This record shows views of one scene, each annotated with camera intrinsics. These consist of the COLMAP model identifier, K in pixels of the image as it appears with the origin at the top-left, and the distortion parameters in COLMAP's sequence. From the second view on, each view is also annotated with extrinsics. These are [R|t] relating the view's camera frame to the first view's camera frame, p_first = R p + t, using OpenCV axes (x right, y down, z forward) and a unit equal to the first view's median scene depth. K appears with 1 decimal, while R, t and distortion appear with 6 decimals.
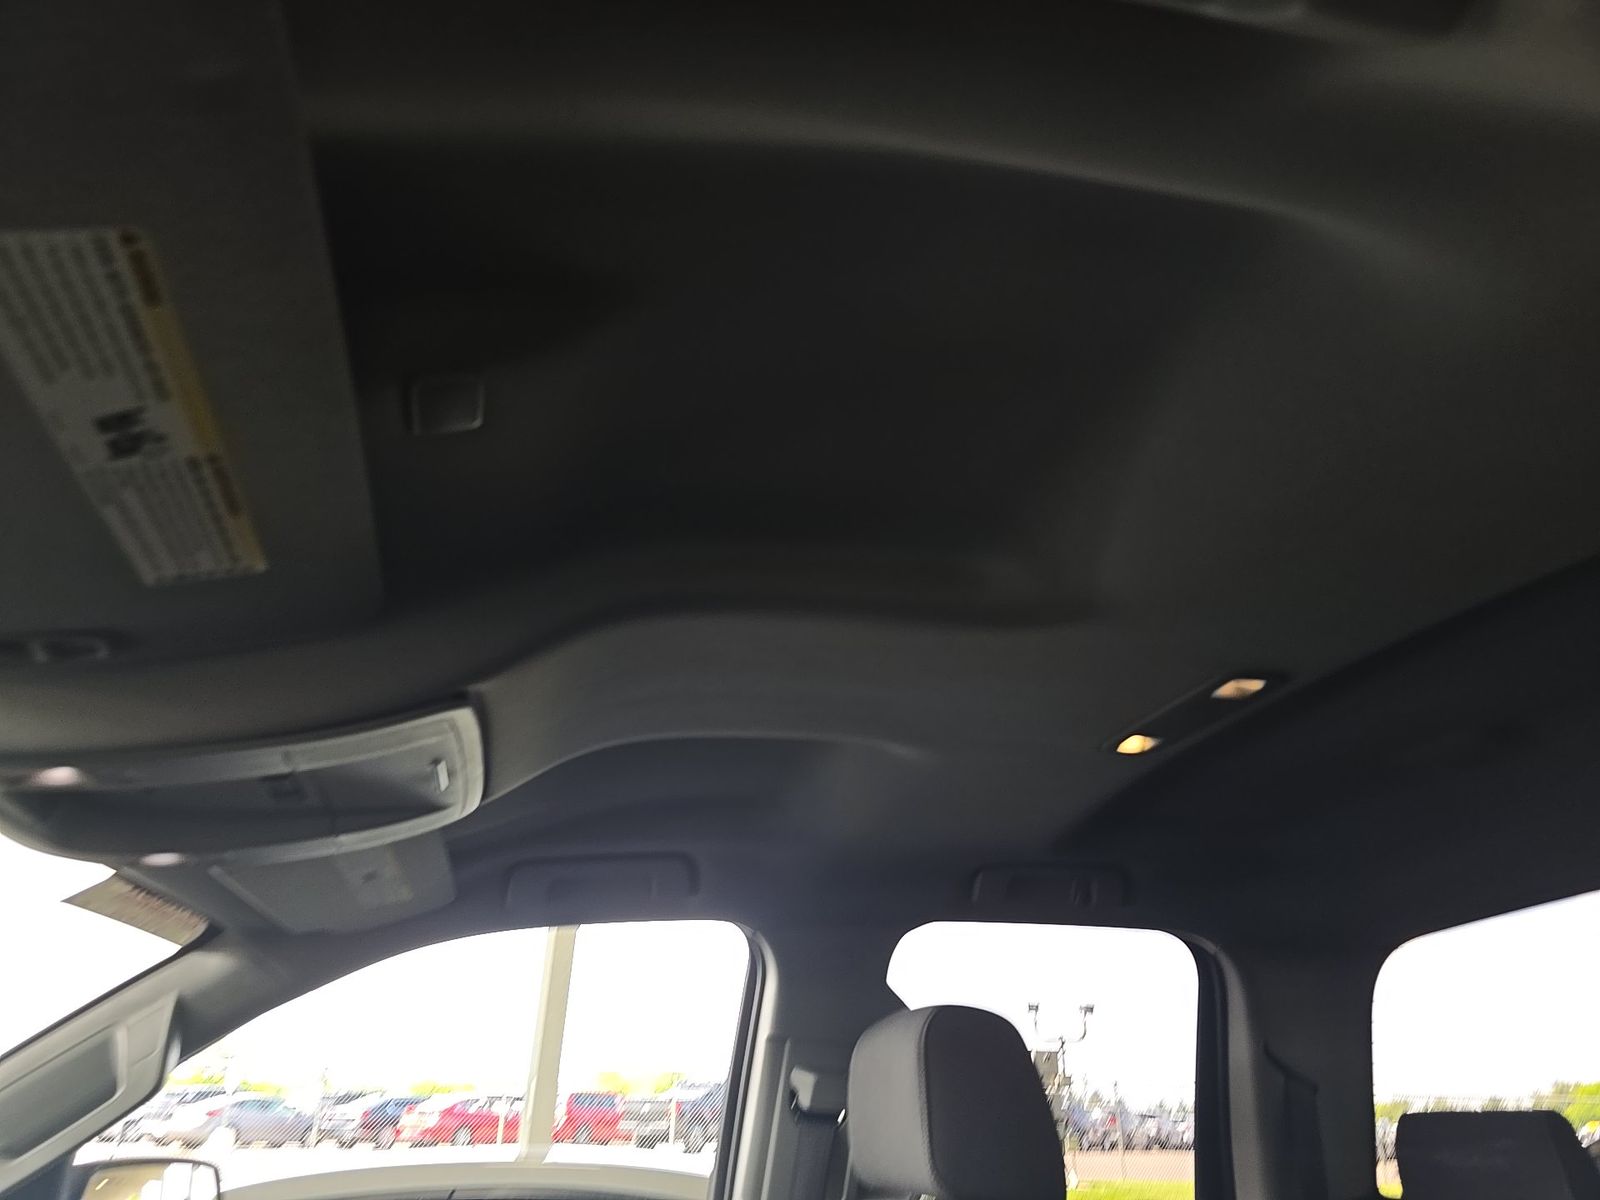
lens RADIAL K [[1077.8, 0, 808.6], [0, 1077.8, 610.5], [0, 0, 1]] dist [0.019443, -0.005992]
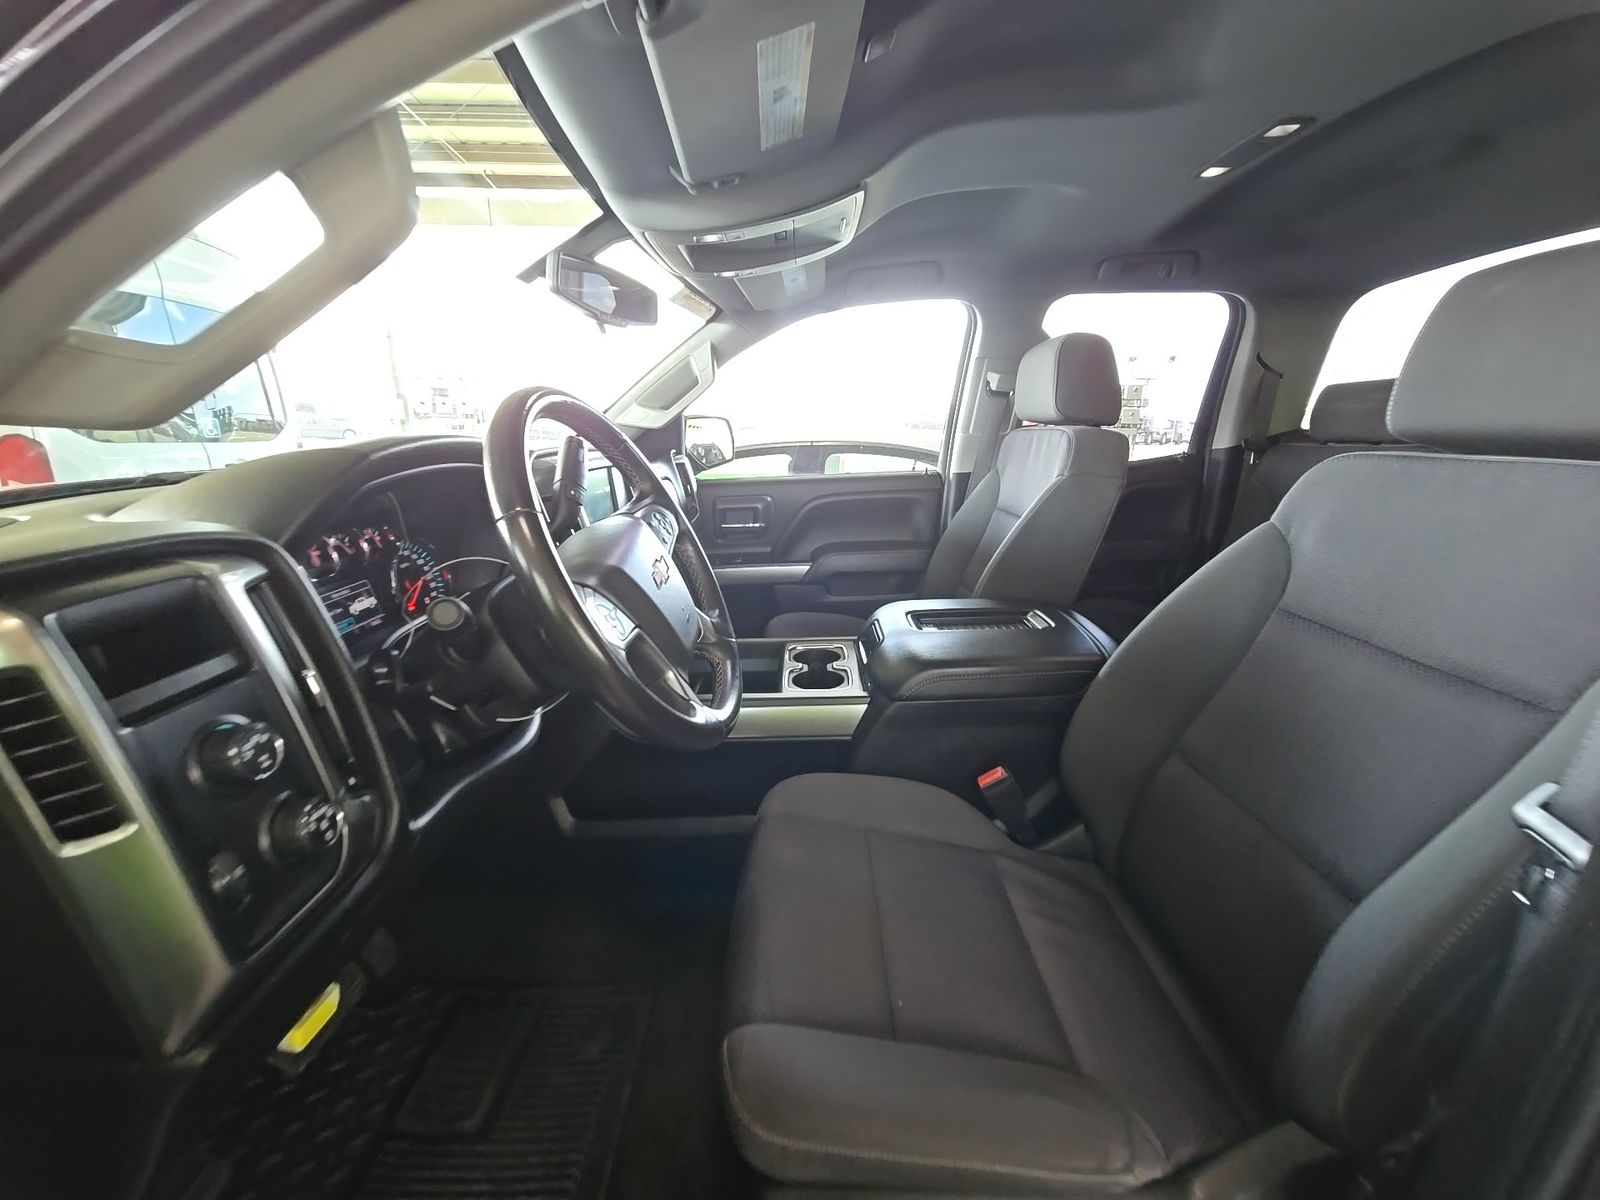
lens RADIAL K [[658.1, 0, 810.0], [0, 658.1, 592.3], [0, 0, 1]] dist [0.015411, 0.000463]
pose [[0.971399, 0.054171, -0.231191, -0.035819], [0.103452, 0.779819, 0.617398, -0.065351], [0.213733, -0.623657, 0.751911, -0.309645]]
